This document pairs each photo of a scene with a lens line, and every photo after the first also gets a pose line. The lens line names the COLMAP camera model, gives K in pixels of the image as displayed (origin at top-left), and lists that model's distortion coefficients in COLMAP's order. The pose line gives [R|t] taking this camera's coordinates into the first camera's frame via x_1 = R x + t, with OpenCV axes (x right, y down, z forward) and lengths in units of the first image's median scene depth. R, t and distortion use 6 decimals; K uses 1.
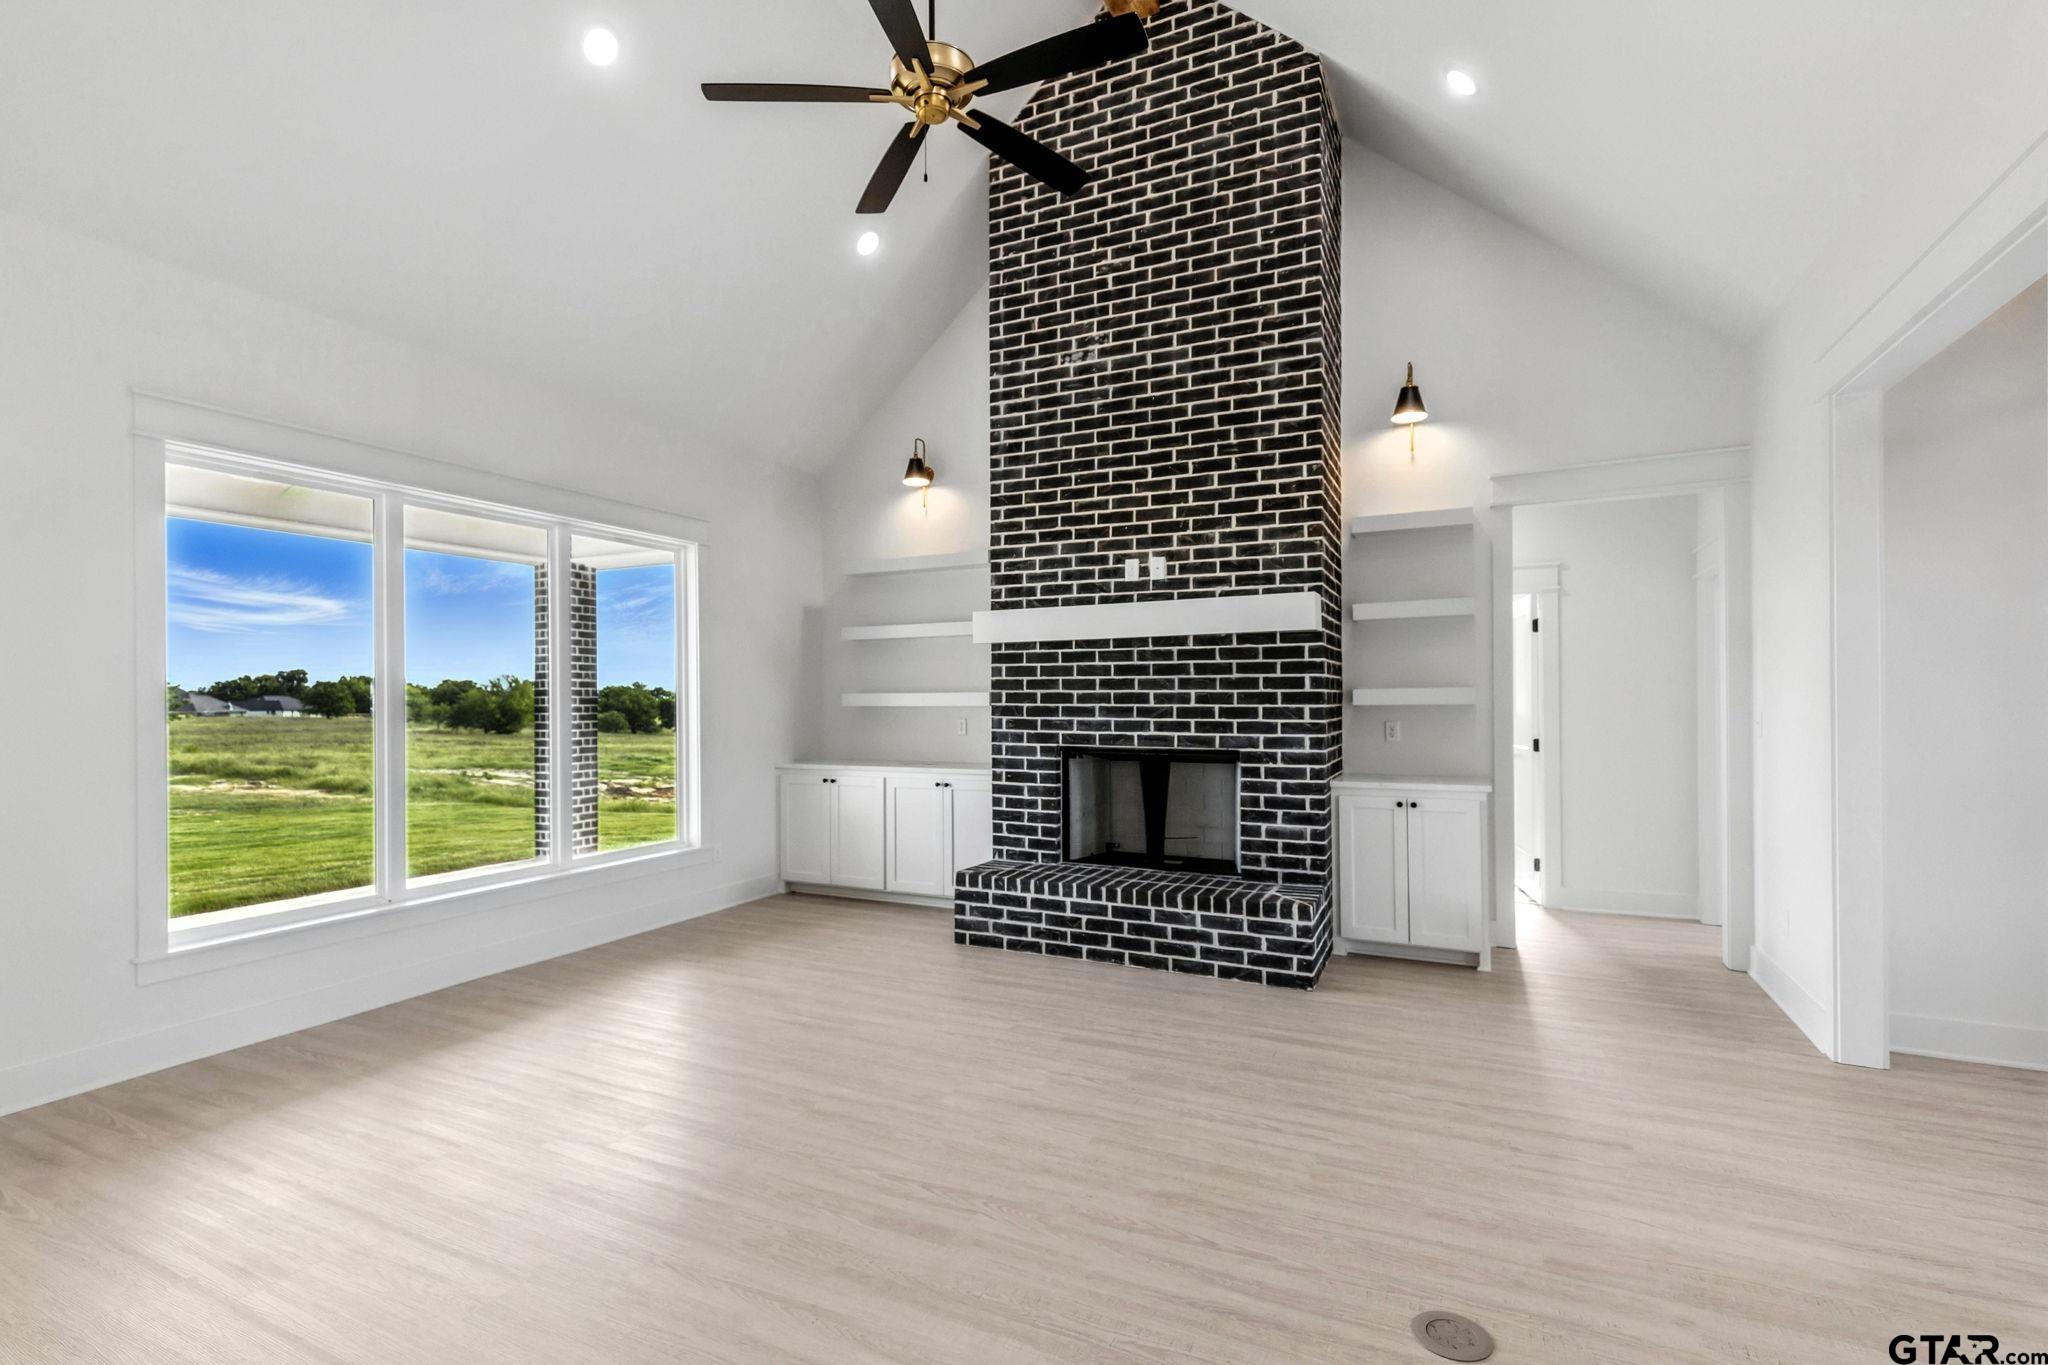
lens RADIAL K [[941.1, 0, 1018.8], [0, 941.1, 687.2], [0, 0, 1]] dist [0.004294, 0.000378]
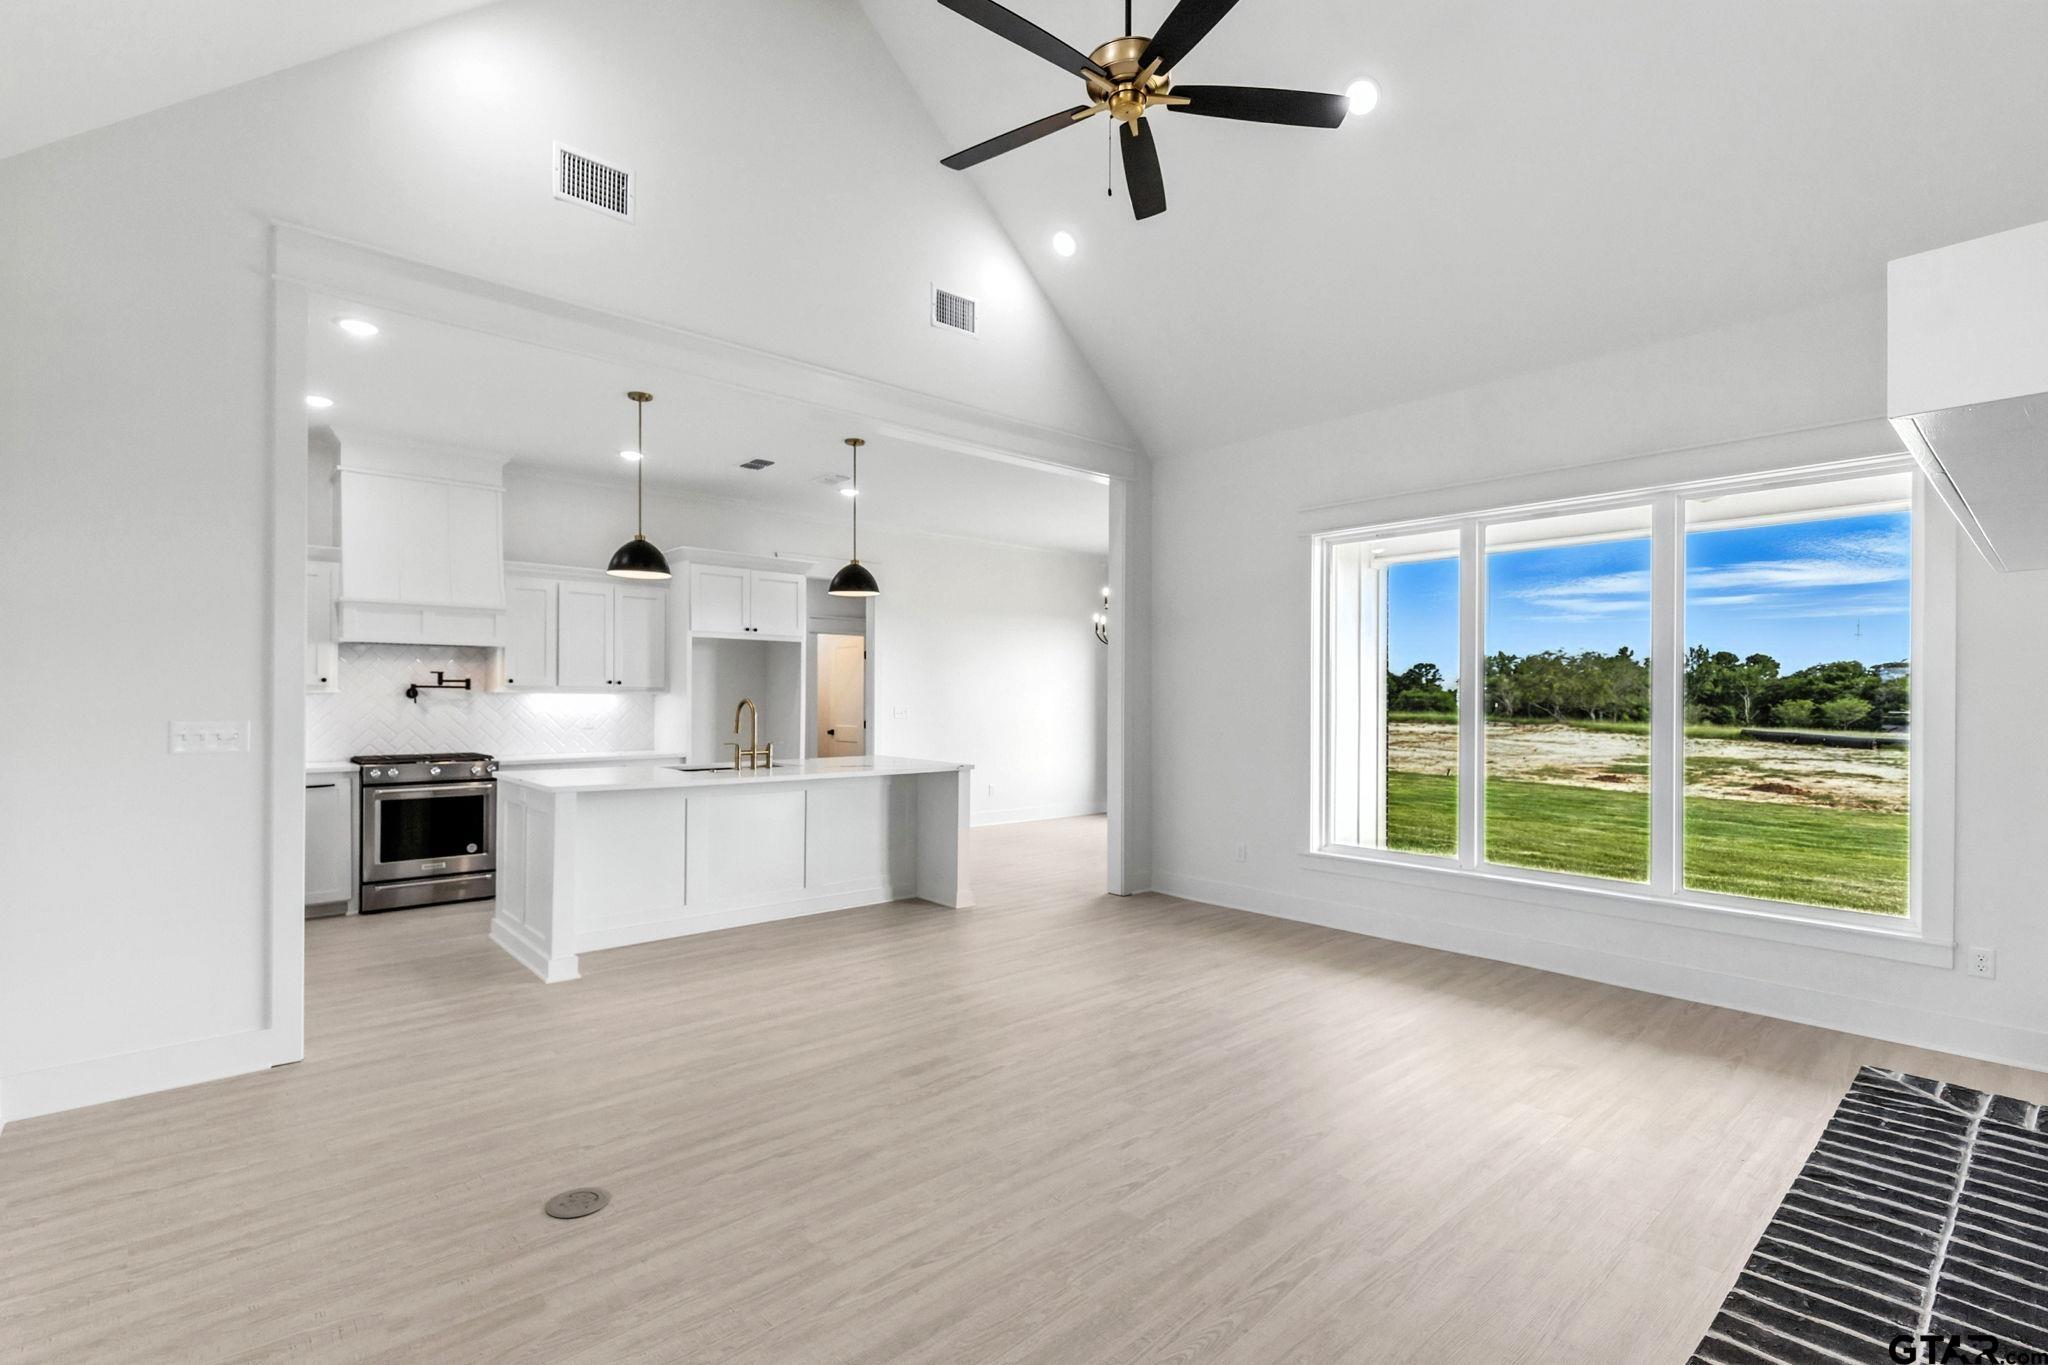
lens RADIAL K [[941.1, 0, 1008.1], [0, 941.1, 691.2], [0, 0, 1]] dist [0.004294, 0.000378]
pose [[-0.377406, 0.000962, -0.926047, 0.990589], [0.007252, 0.999972, -0.001917, 0.004698], [0.926020, -0.007439, -0.377402, 1.414259]]
